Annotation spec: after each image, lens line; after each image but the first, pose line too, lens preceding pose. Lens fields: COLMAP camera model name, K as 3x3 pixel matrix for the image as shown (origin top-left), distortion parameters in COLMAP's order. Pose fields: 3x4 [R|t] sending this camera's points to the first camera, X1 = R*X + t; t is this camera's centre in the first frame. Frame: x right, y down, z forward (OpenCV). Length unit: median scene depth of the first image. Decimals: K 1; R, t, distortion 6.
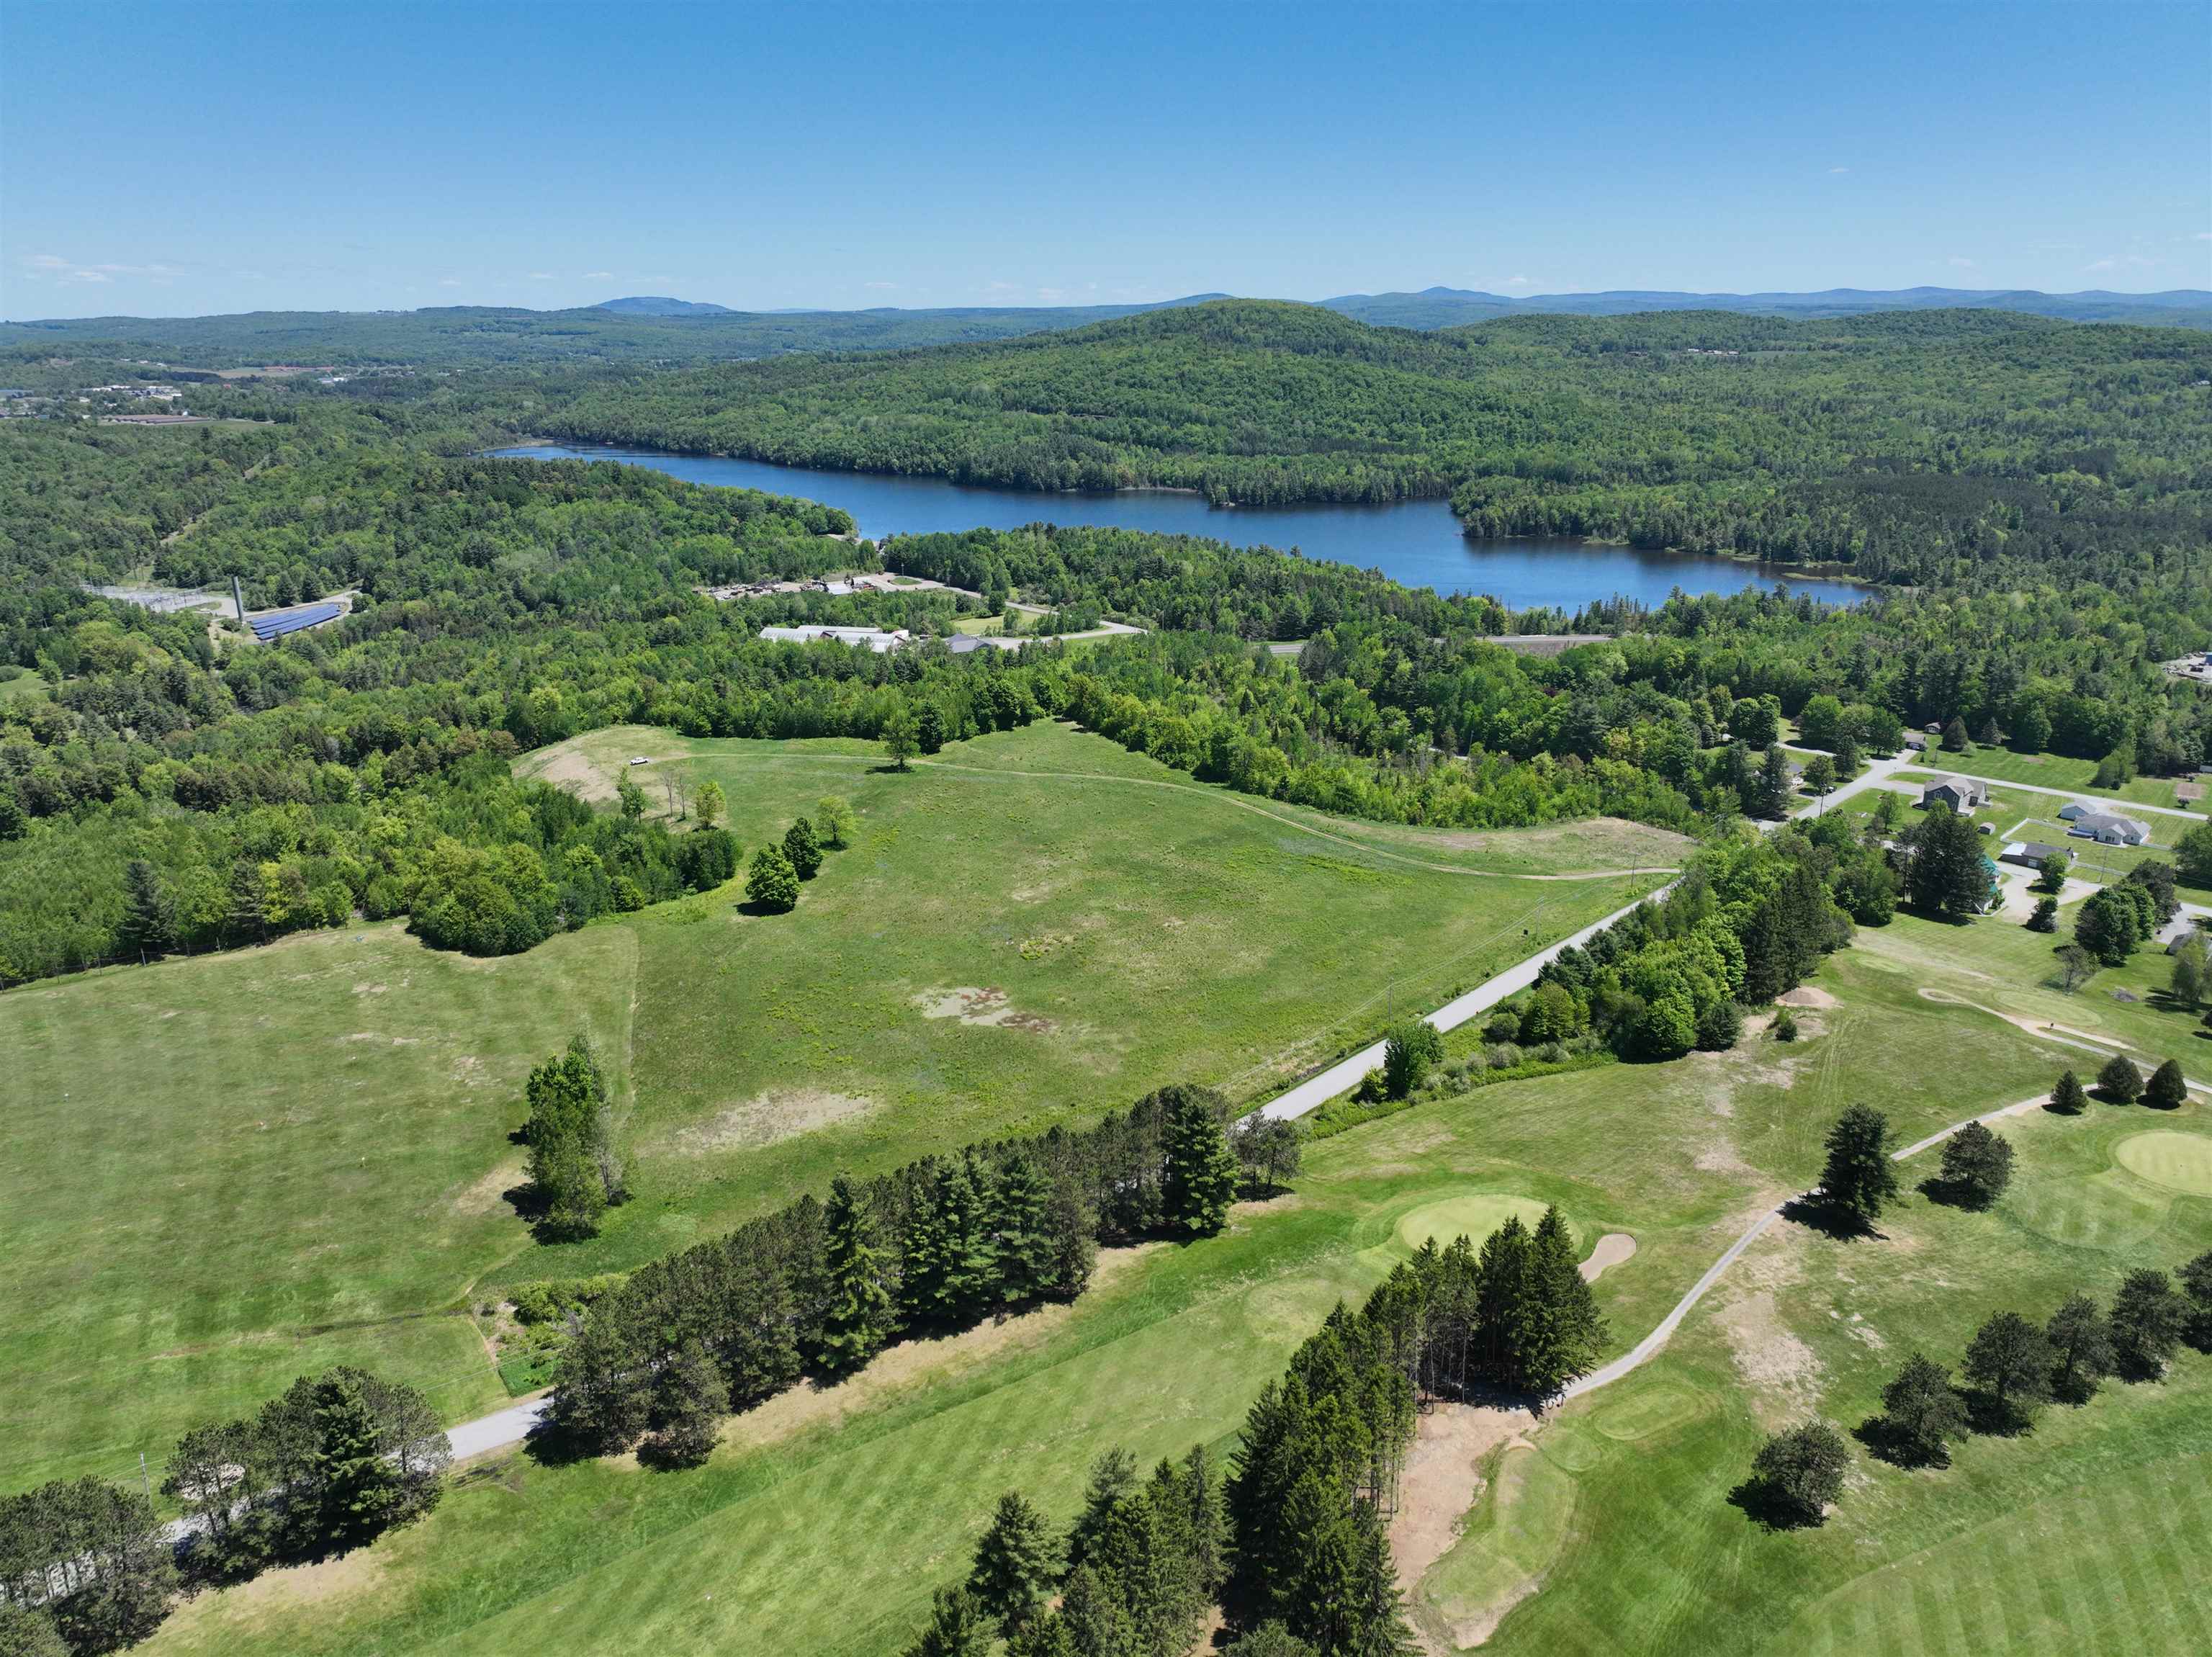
lens RADIAL K [[1552.3, 0, 1106.0], [0, 1552.3, 828.5], [0, 0, 1]] dist [-0.002744, 0.016273]
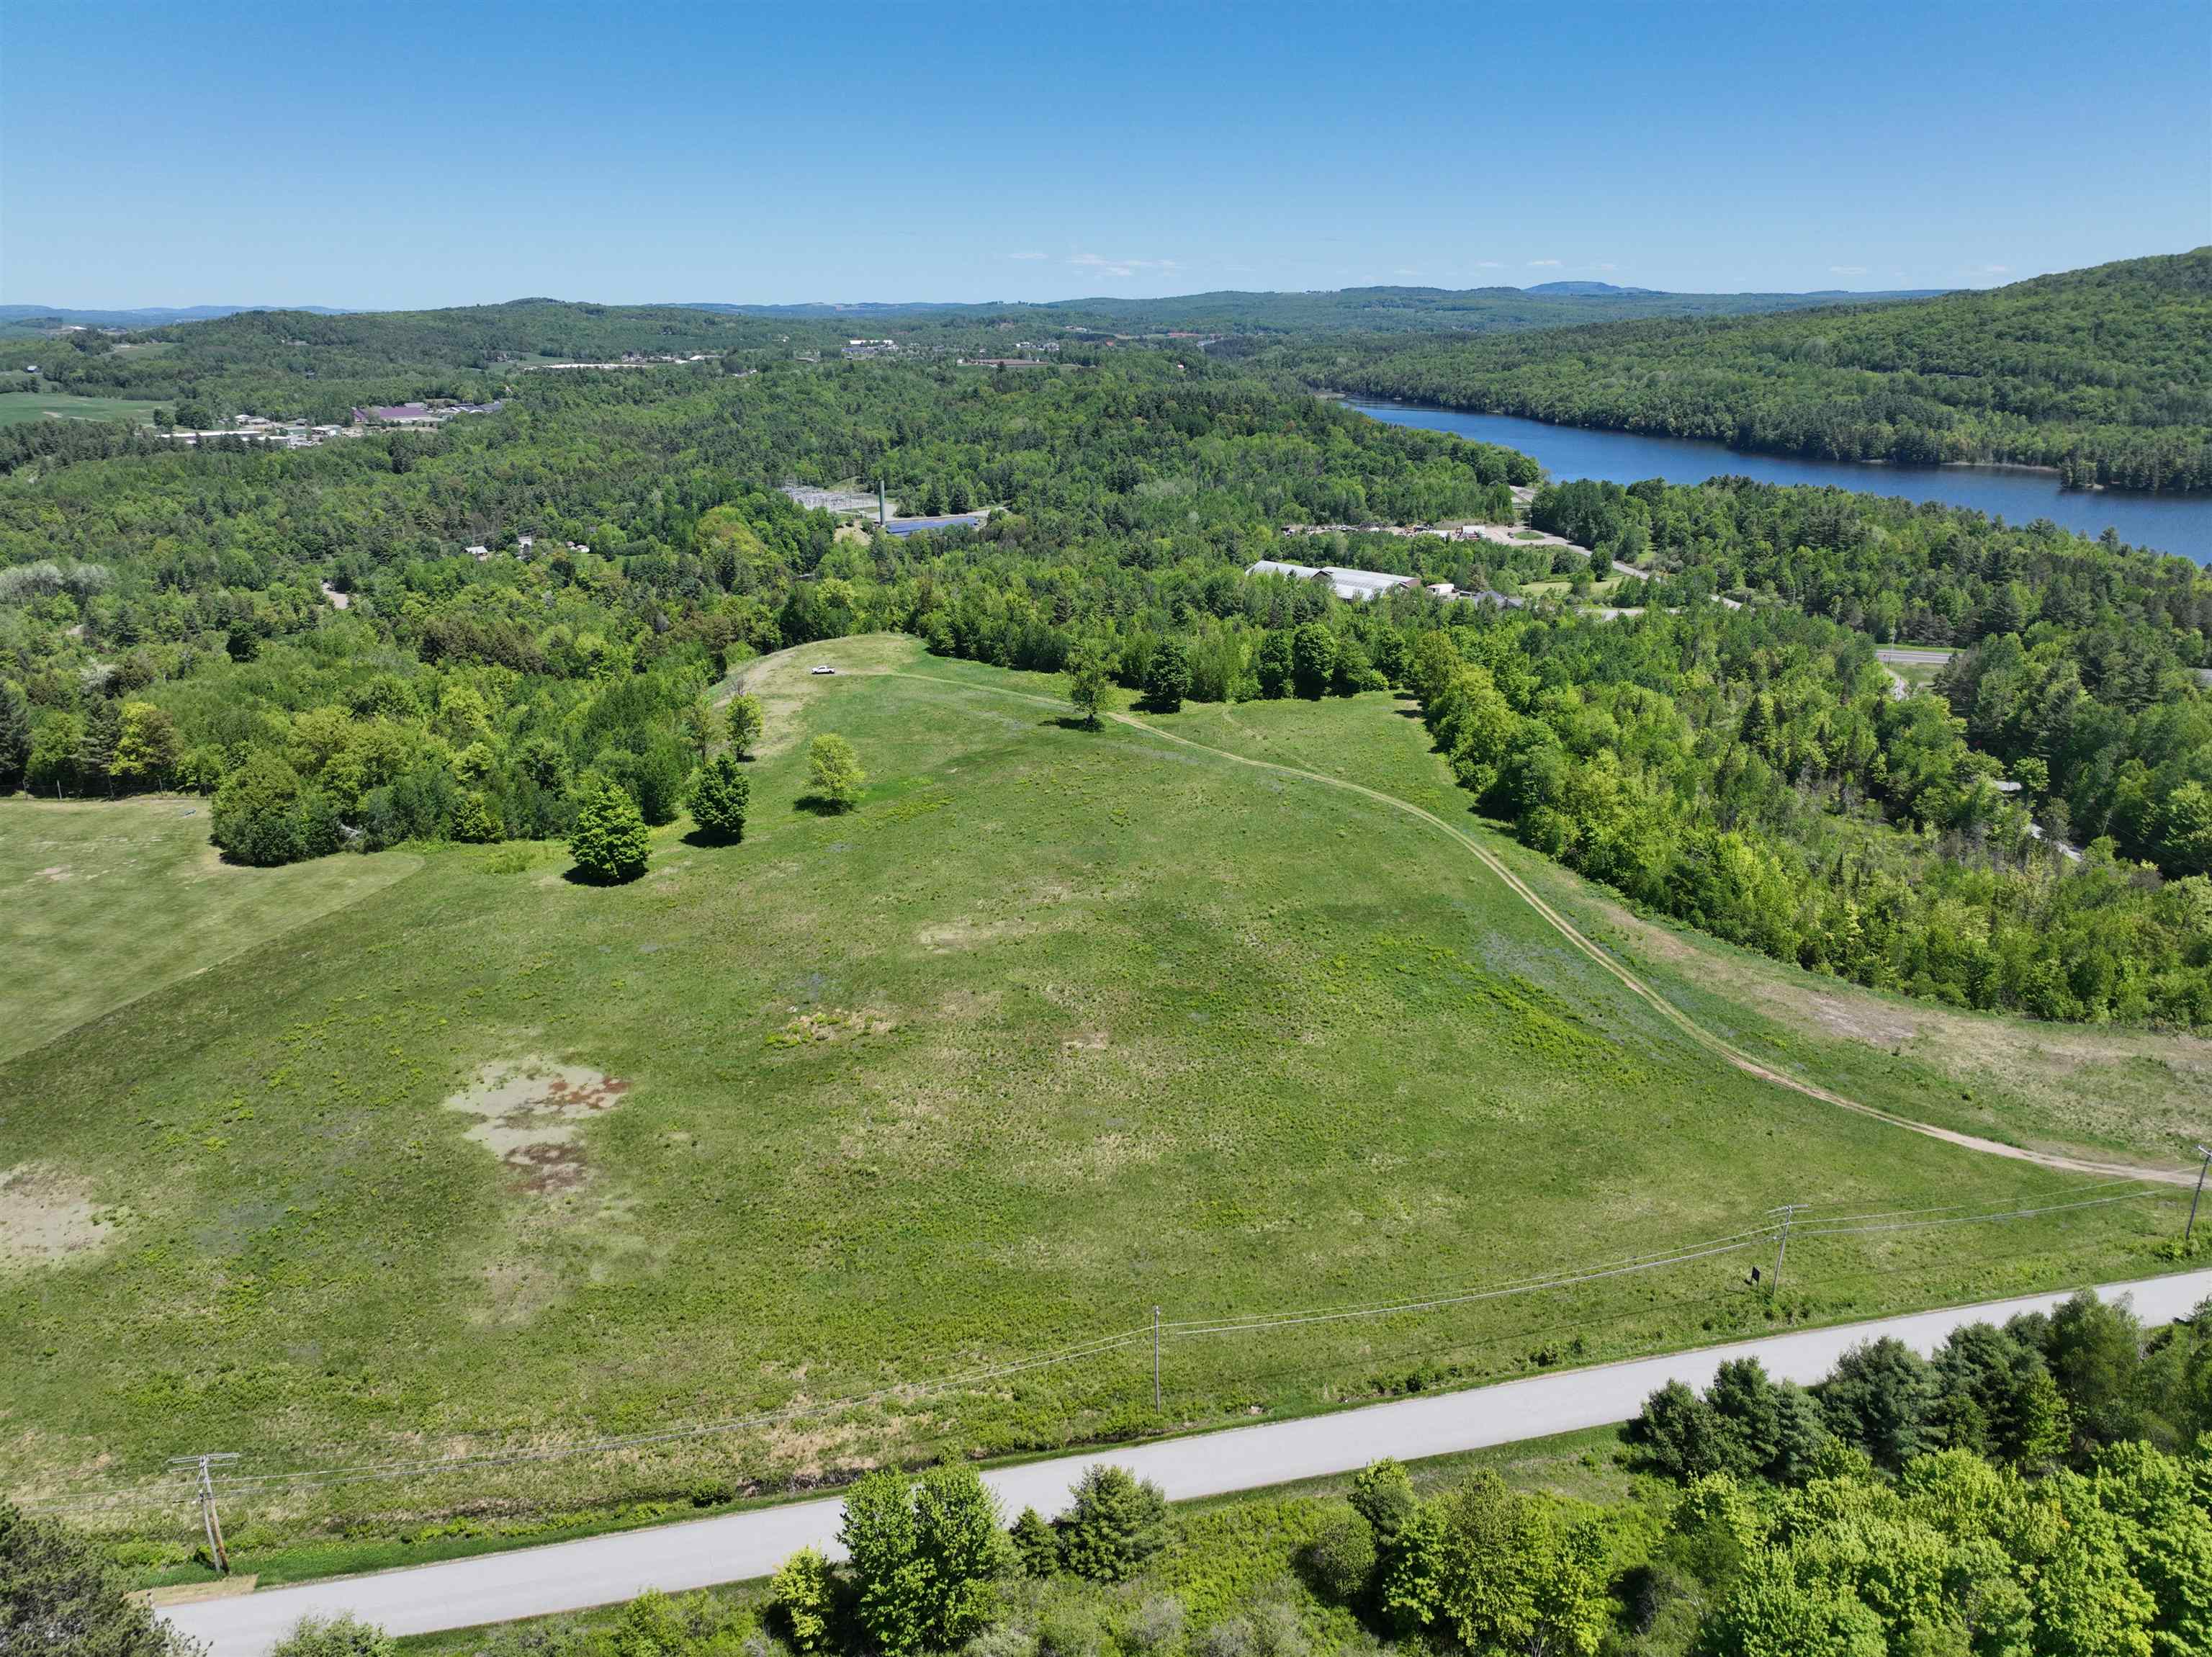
lens RADIAL K [[1552.3, 0, 1106.0], [0, 1552.3, 828.5], [0, 0, 1]] dist [-0.002744, 0.016273]
pose [[0.847414, 0.172405, -0.502161, 0.220326], [-0.169297, 0.984182, 0.052199, -0.029428], [0.503217, 0.040780, 0.863197, 0.392749]]
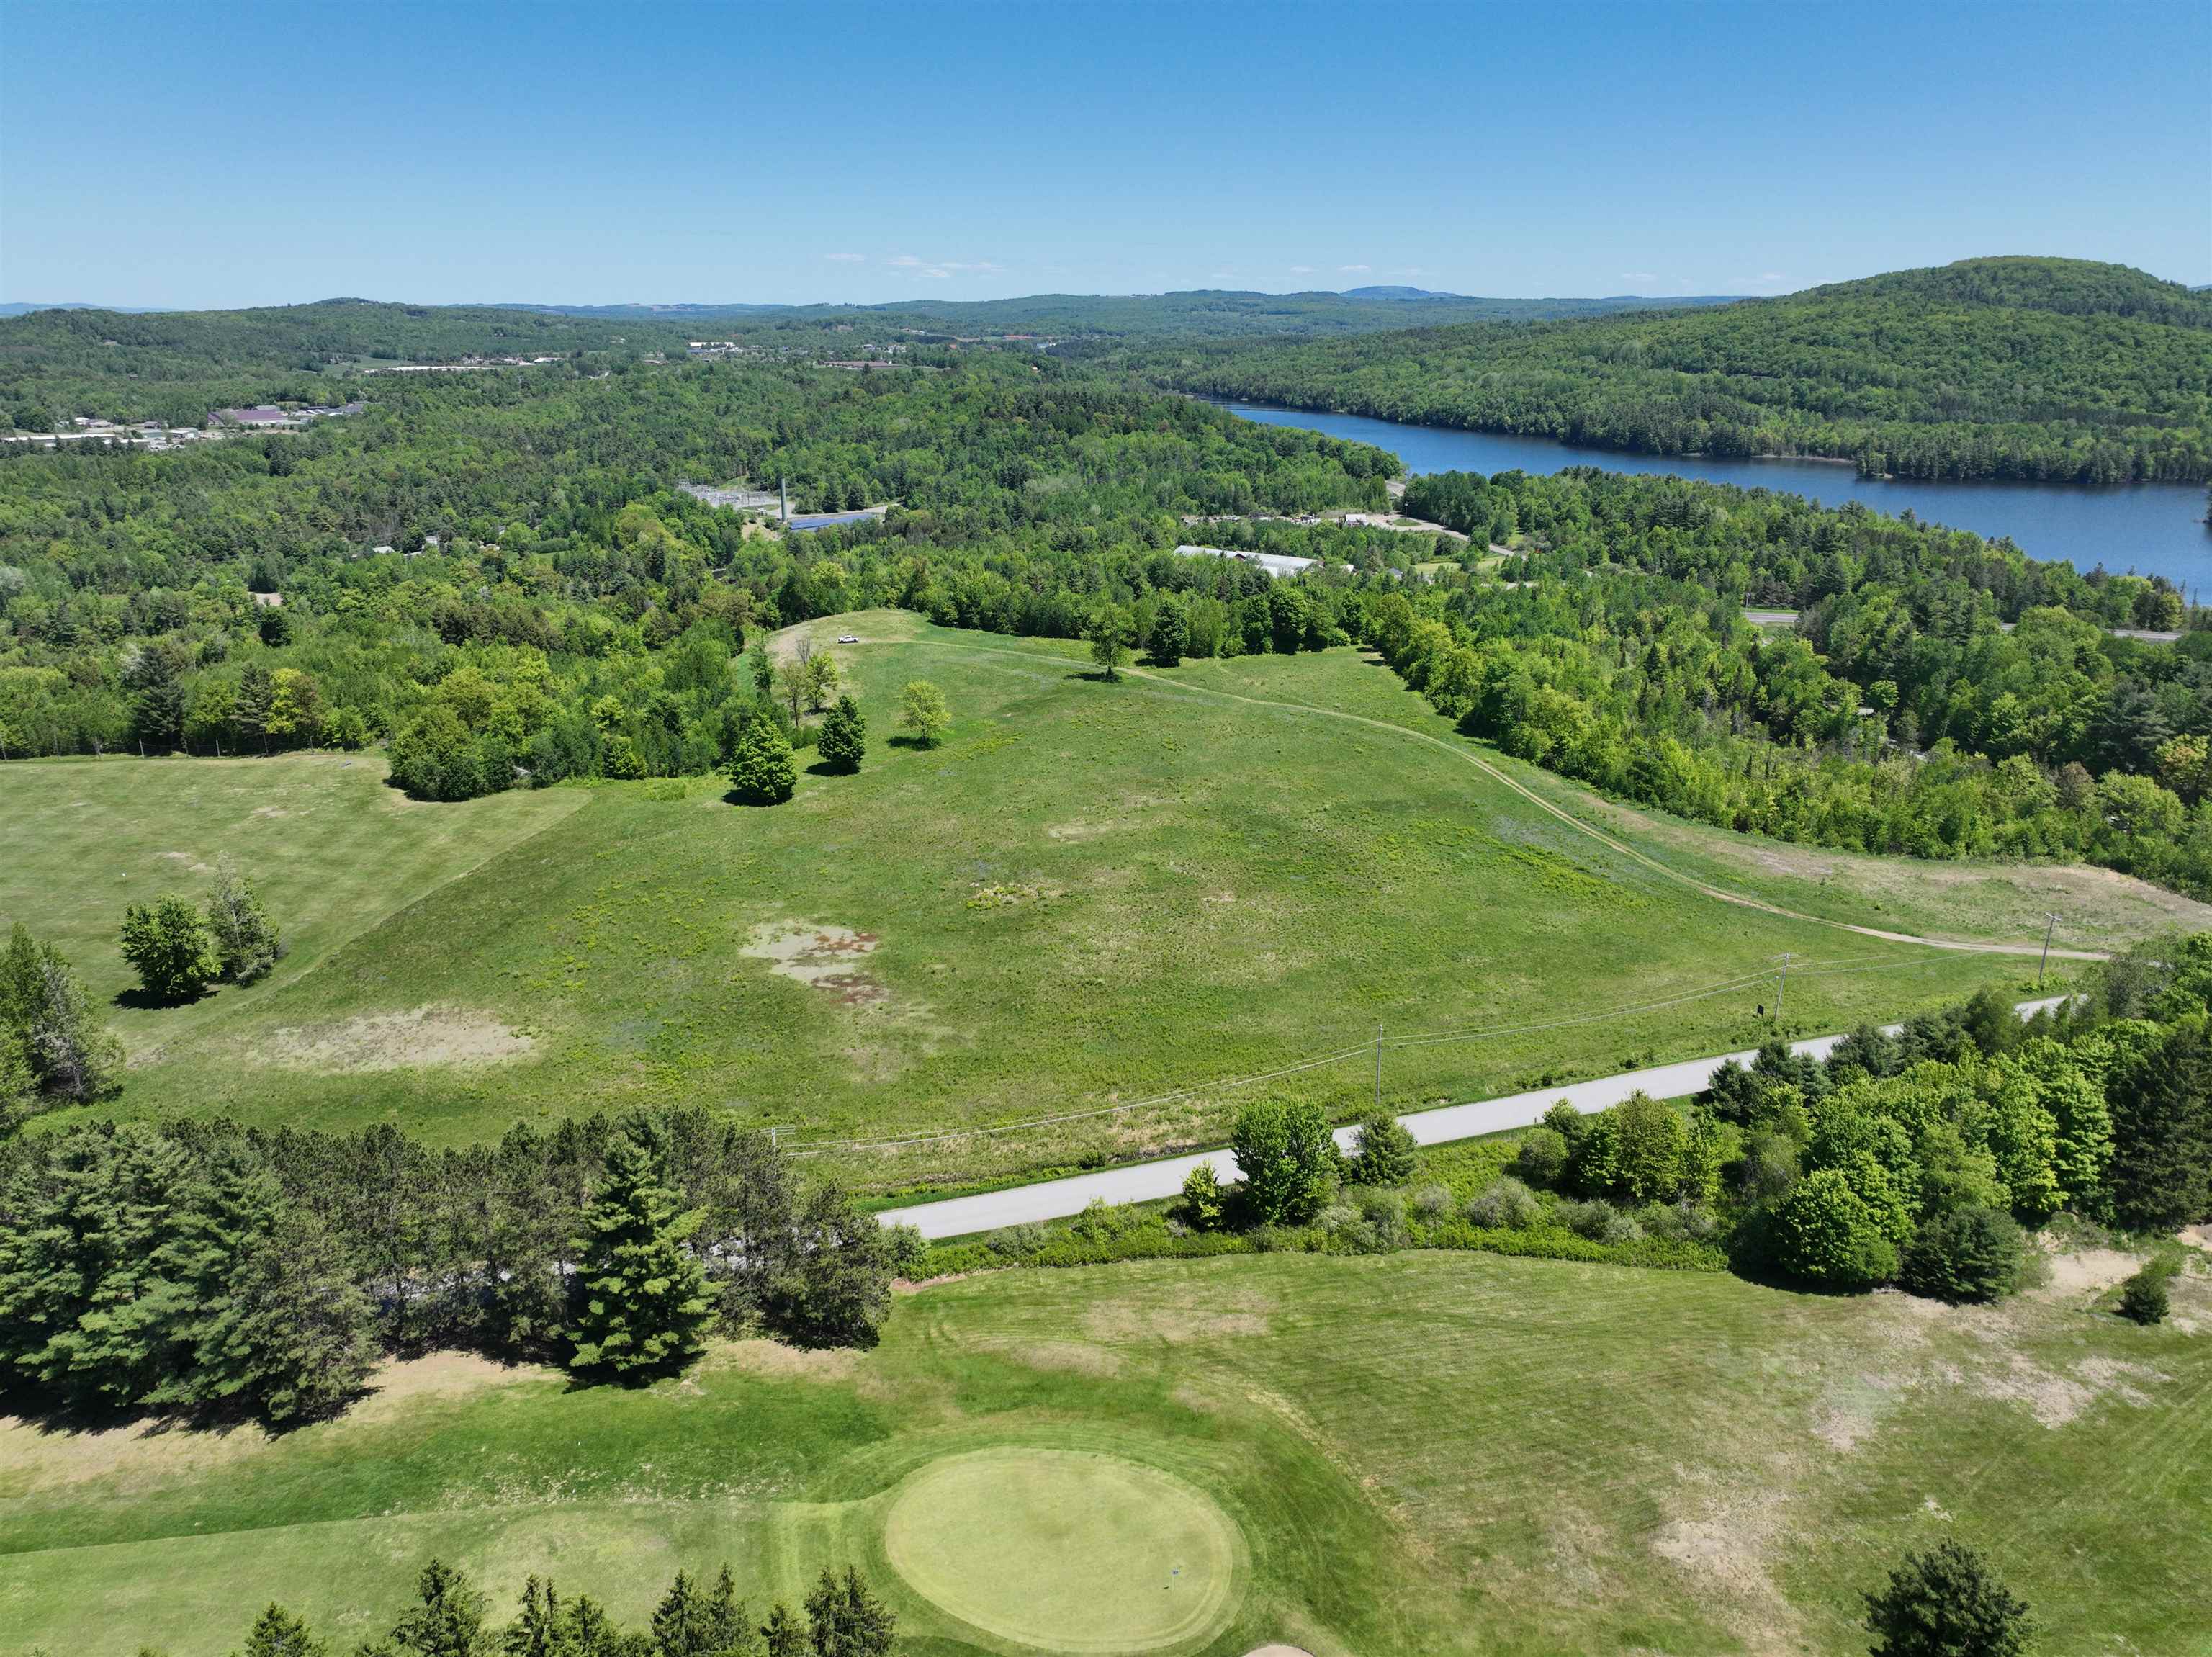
lens RADIAL K [[1552.3, 0, 1106.0], [0, 1552.3, 828.5], [0, 0, 1]] dist [-0.002744, 0.016273]
pose [[0.900630, 0.143886, -0.410076, 0.197374], [-0.142382, 0.989214, 0.034384, 0.010568], [0.410601, 0.027420, 0.911403, 0.262971]]
